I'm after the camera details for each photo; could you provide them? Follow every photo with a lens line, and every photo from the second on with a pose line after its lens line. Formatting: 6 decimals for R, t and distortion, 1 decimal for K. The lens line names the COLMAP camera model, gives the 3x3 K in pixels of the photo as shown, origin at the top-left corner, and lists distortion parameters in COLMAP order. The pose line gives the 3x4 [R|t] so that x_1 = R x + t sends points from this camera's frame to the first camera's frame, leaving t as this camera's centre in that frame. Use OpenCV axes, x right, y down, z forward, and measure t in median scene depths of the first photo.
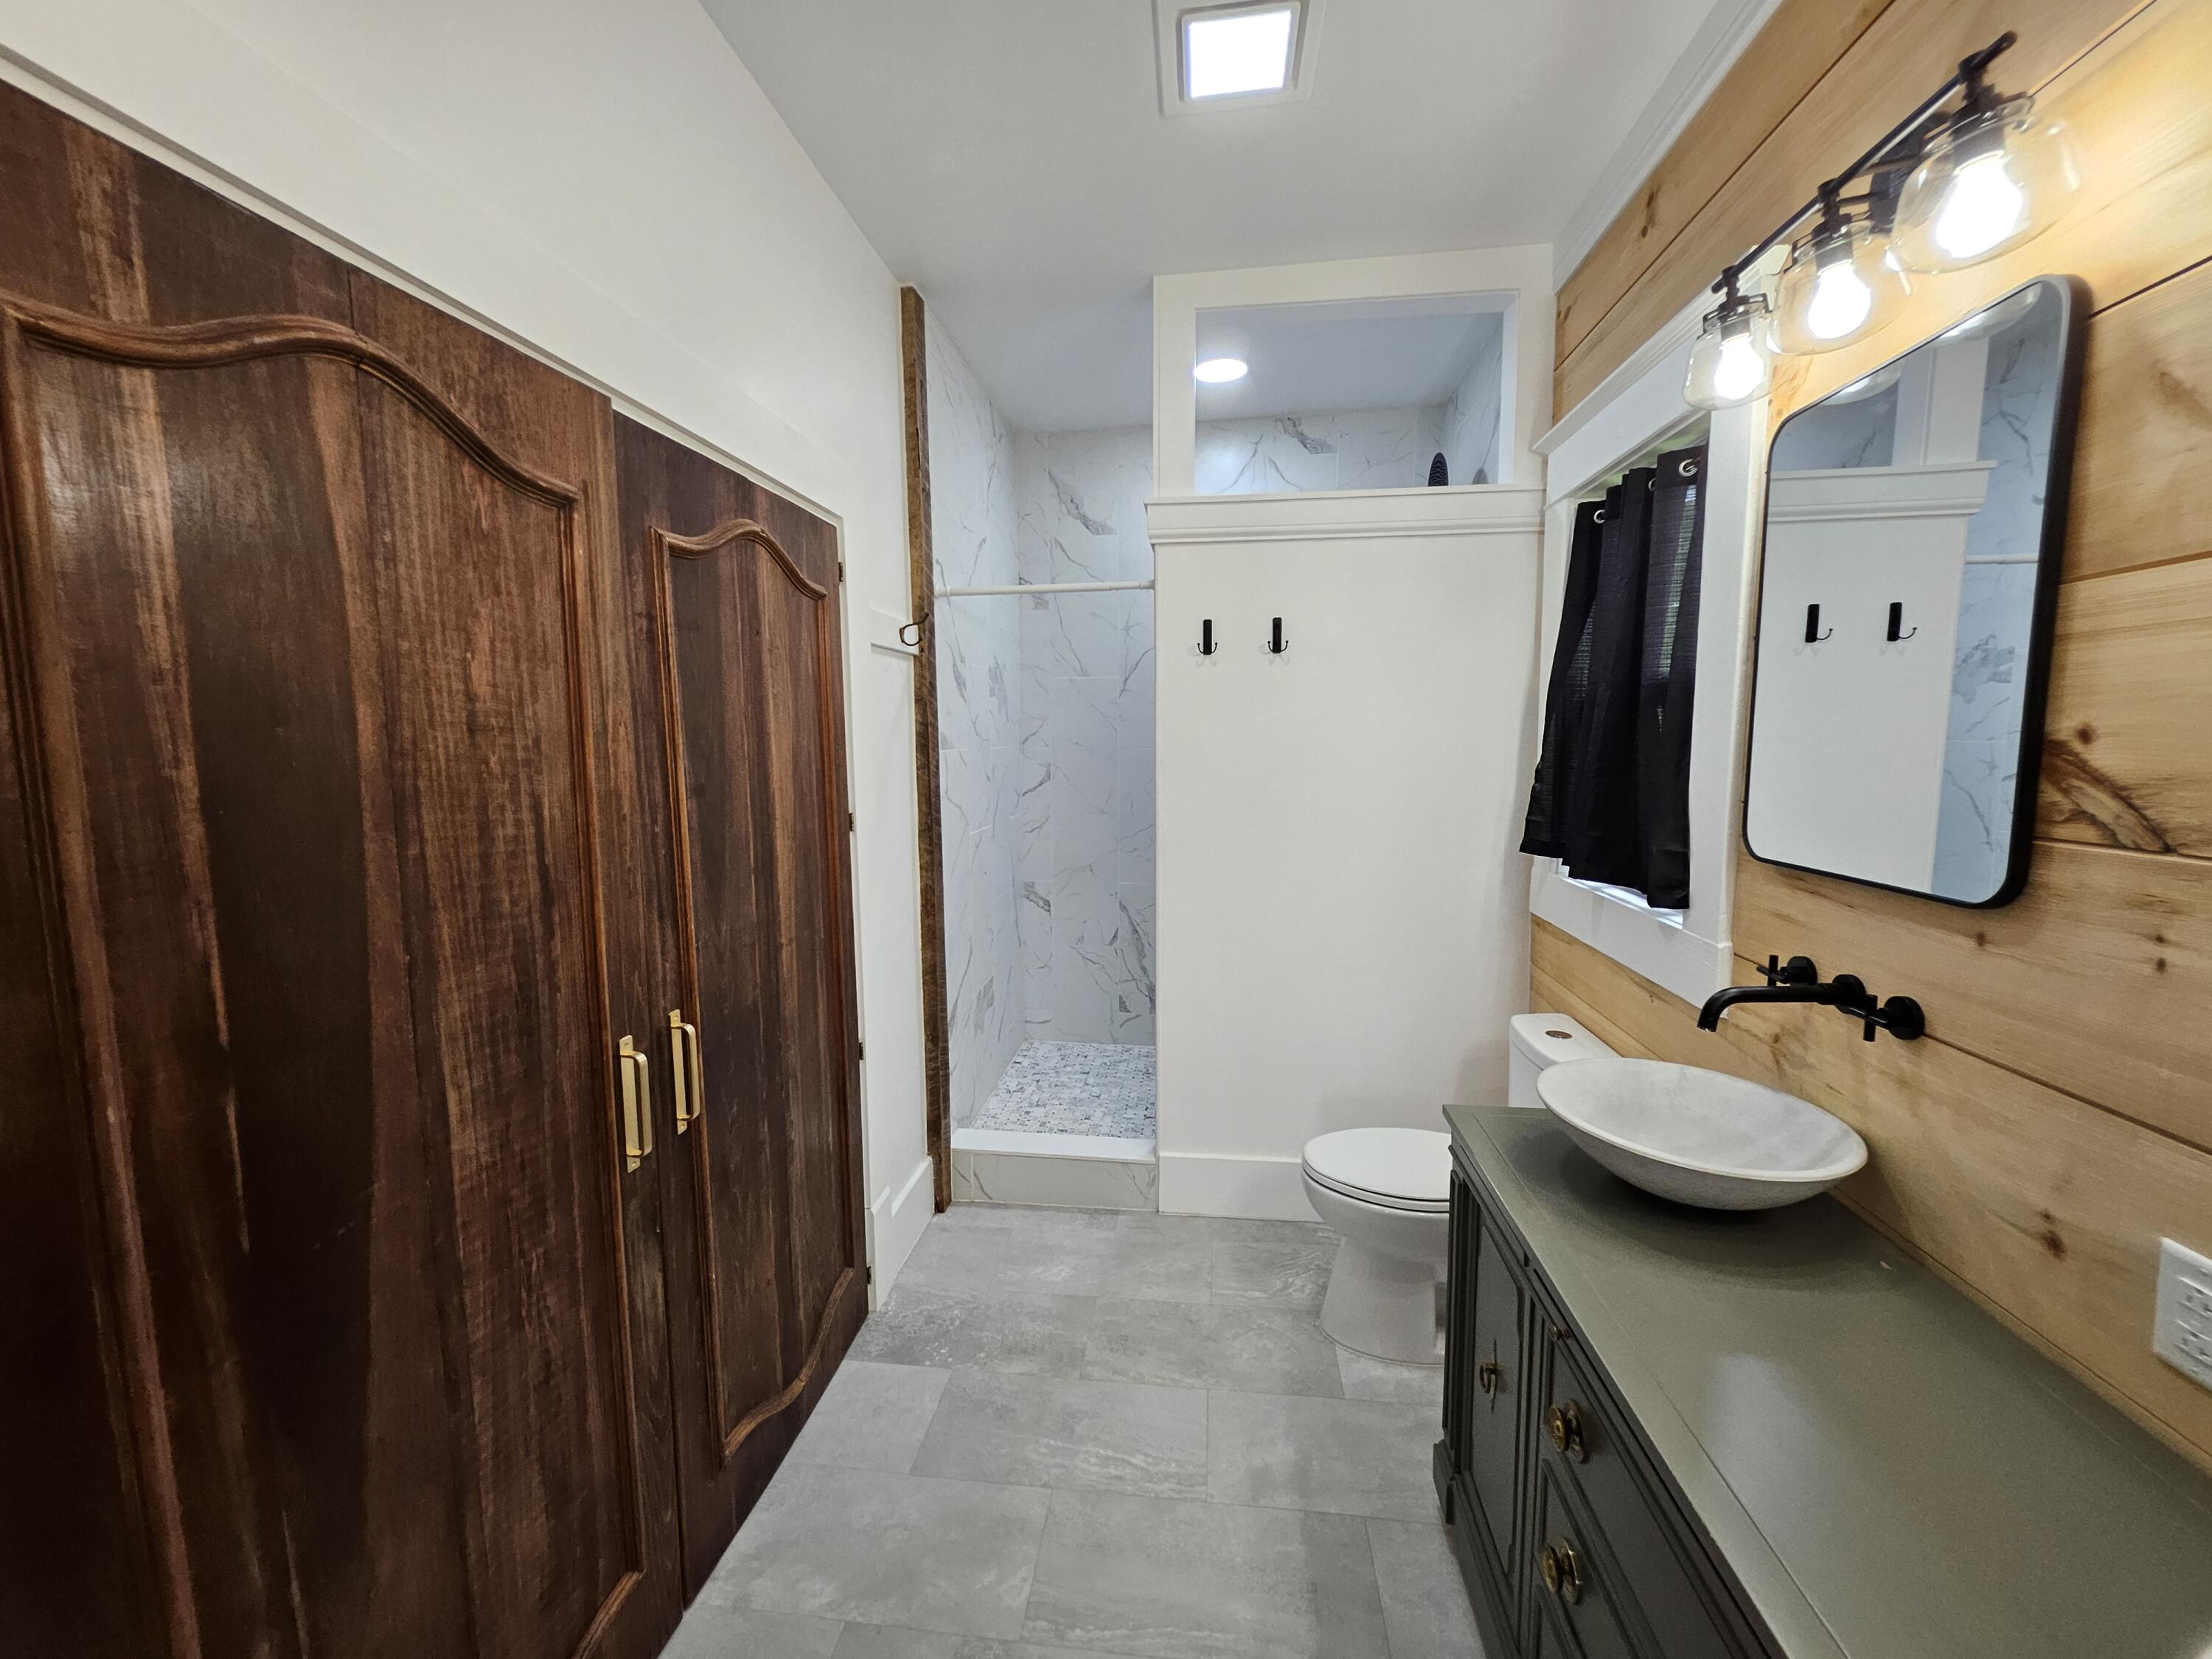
lens RADIAL K [[864.4, 0, 1103.8], [0, 864.4, 825.3], [0, 0, 1]] dist [0.004406, -0.003822]
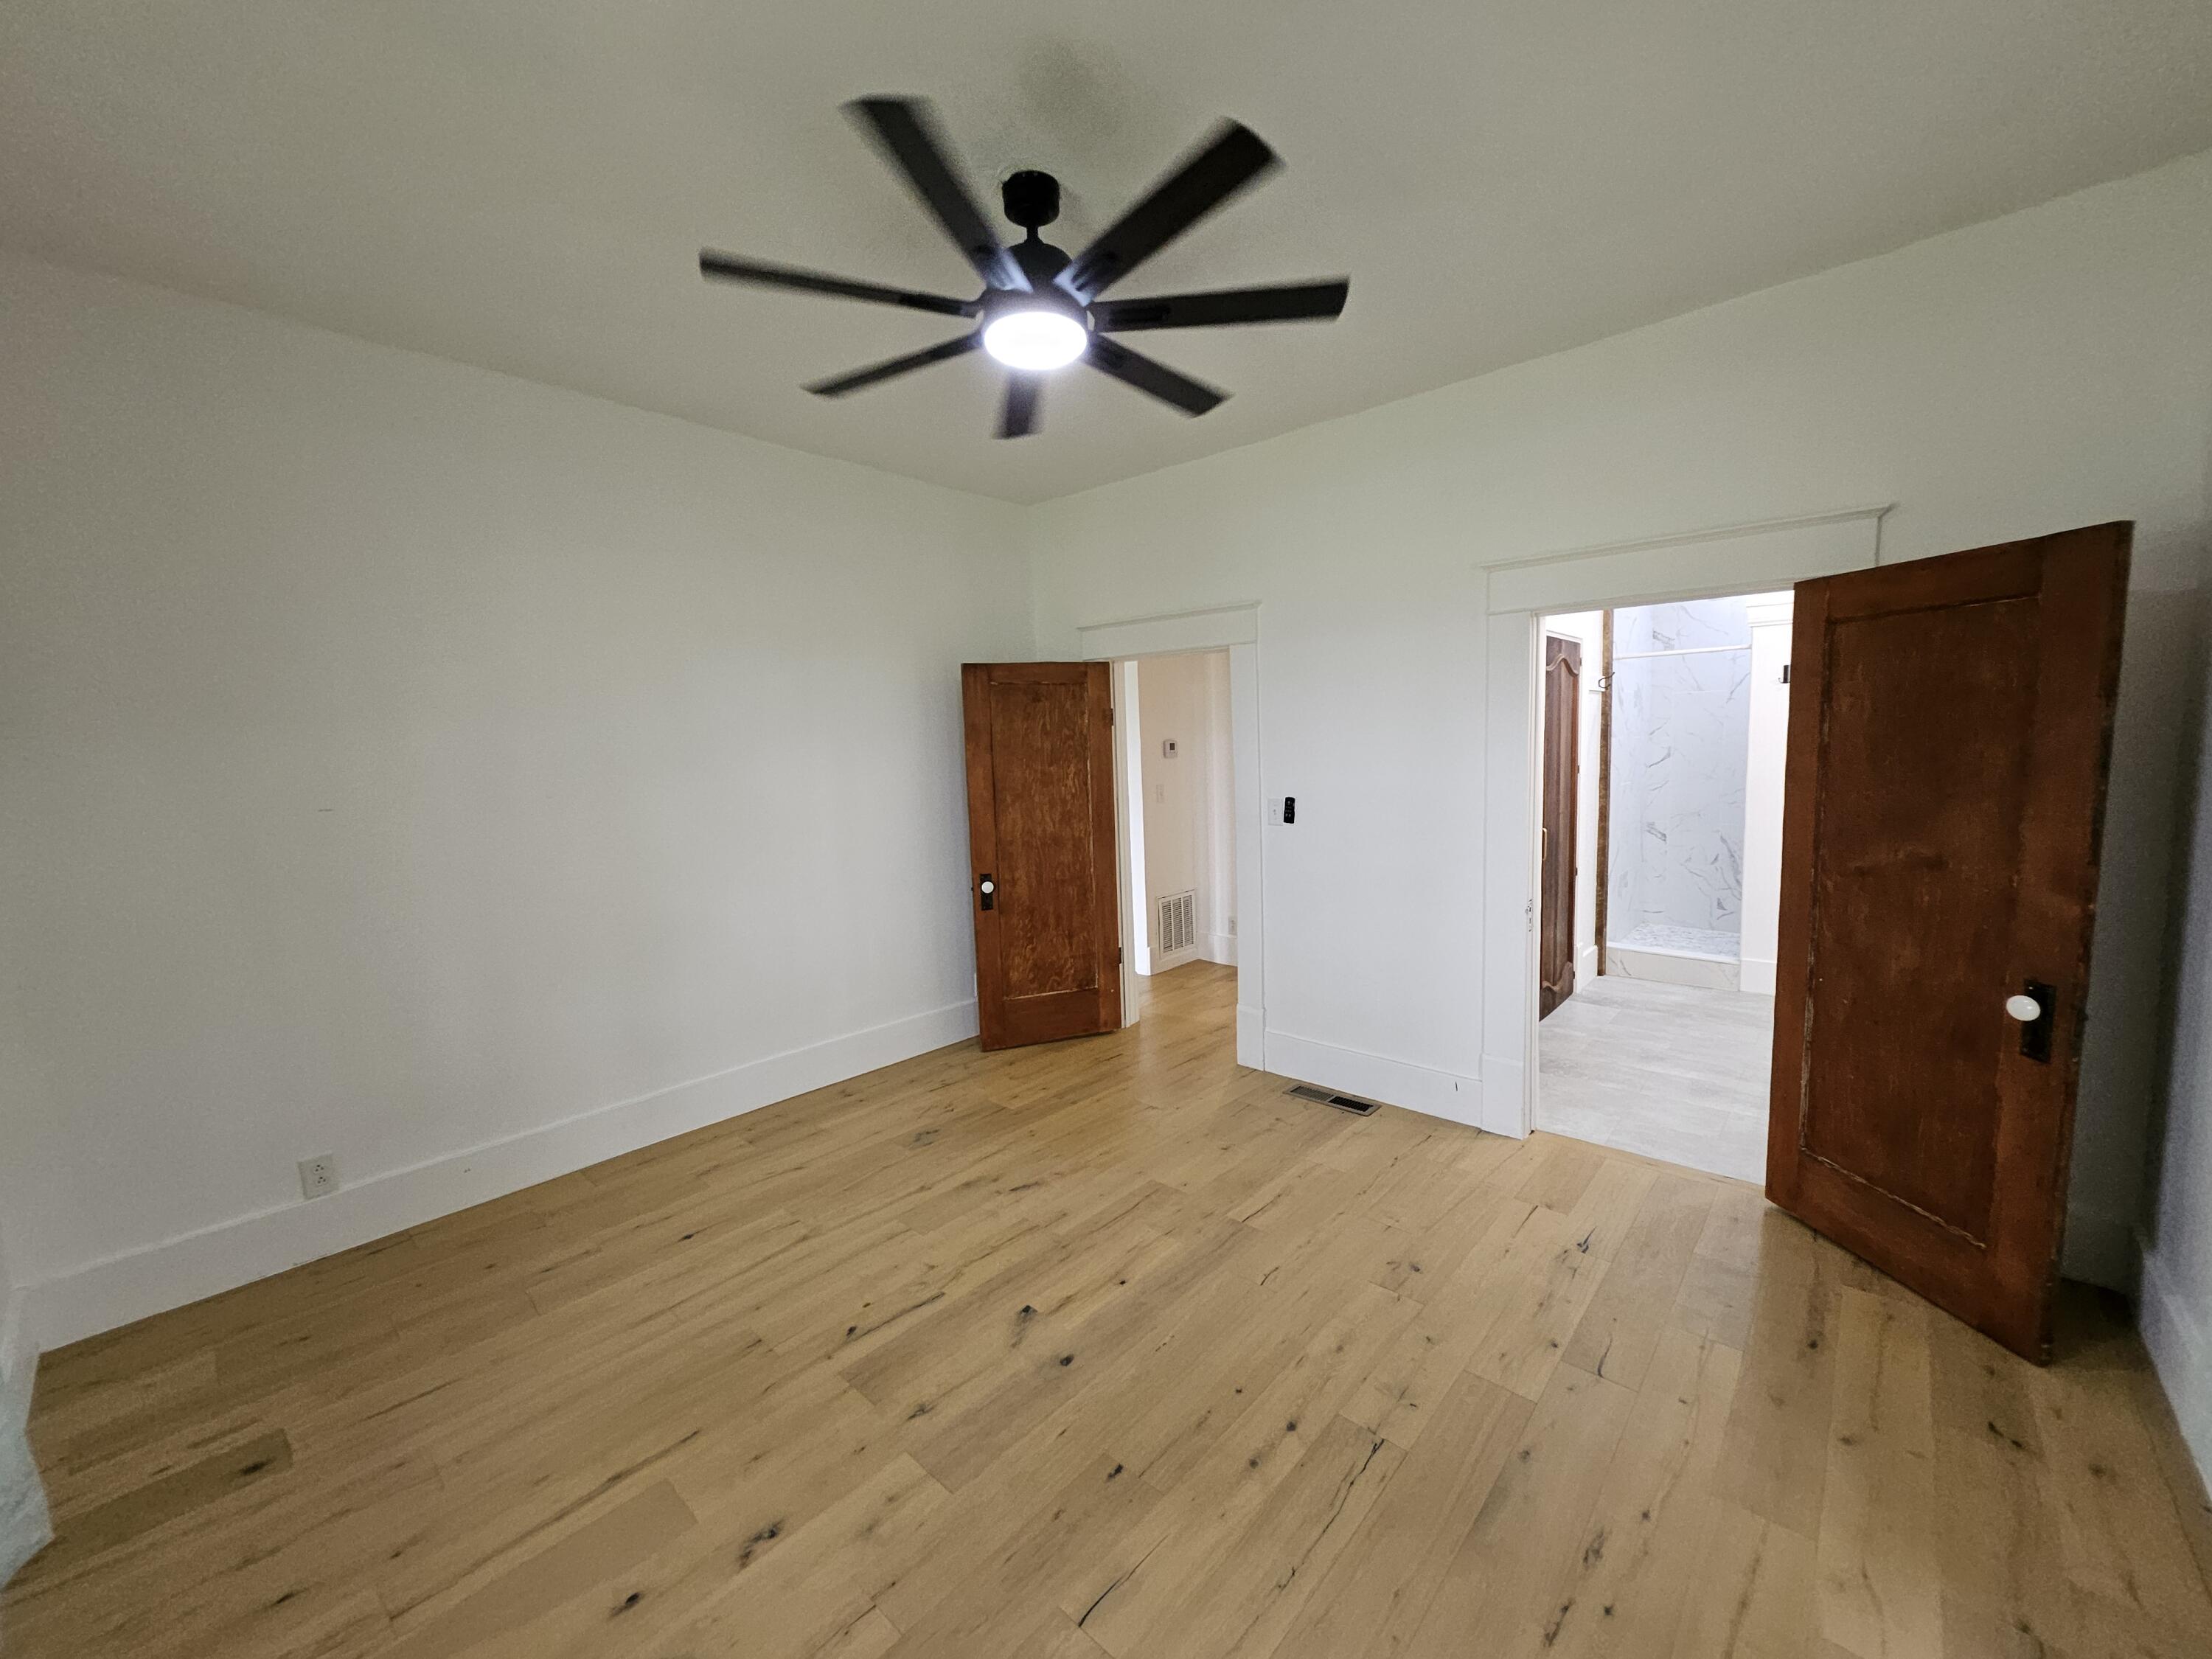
lens RADIAL K [[864.4, 0, 1103.8], [0, 864.4, 825.3], [0, 0, 1]] dist [0.004406, -0.003822]
pose [[0.822964, 0.036395, -0.566927, -0.018015], [-0.034443, 0.999306, 0.014155, 0.123581], [0.567049, 0.007878, 0.823647, -1.289930]]
